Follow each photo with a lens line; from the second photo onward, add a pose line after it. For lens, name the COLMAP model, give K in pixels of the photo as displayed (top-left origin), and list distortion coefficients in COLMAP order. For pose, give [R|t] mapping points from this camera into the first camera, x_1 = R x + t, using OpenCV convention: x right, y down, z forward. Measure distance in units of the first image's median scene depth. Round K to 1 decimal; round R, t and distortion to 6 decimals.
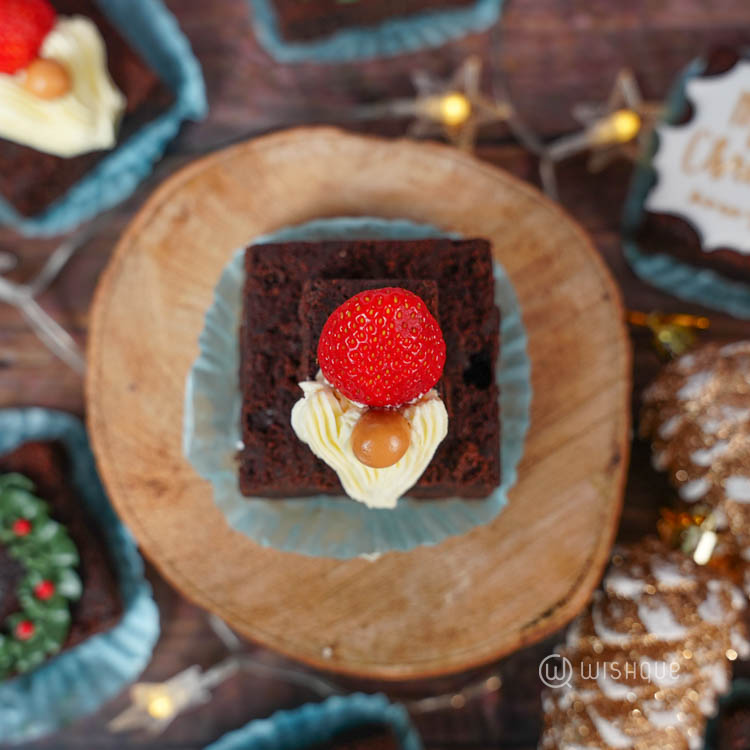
lens RADIAL K [[1156.3, 0, 371.1], [0, 1156.3, 375.0], [0, 0, 1]] dist [0.014511, 0.027984]
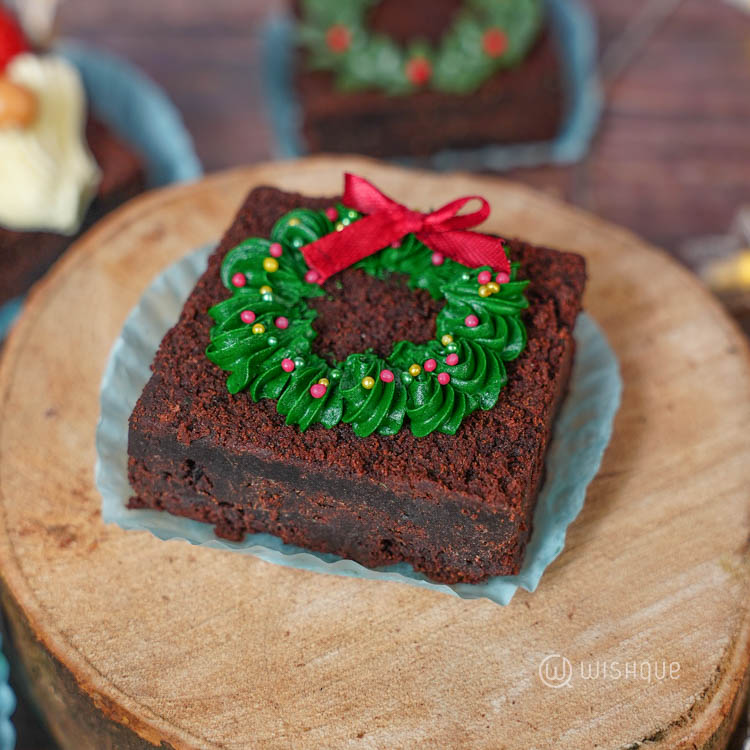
lens RADIAL K [[1612.7, 0, 375.1], [0, 1612.7, 412.3], [0, 0, 1]] dist [0.009052, -0.134779]
pose [[0.997351, 0.064954, -0.032741, 0.018696], [-0.072692, 0.873797, -0.480827, 0.451098], [-0.002622, 0.481933, 0.876204, 0.149333]]
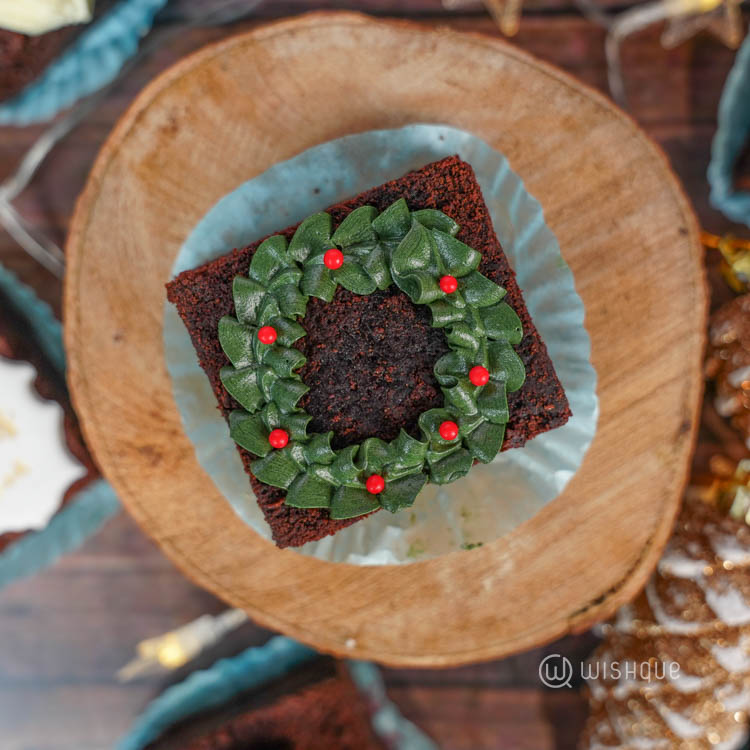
lens RADIAL K [[1018.7, 0, 387.3], [0, 1018.7, 363.4], [0, 0, 1]] dist [-0.056756, 0.010405]
pose [[0.999978, 0.003836, 0.005496, -0.013358], [-0.004923, 0.976822, 0.213998, -0.127425], [-0.004548, -0.214020, 0.976819, 0.265436]]
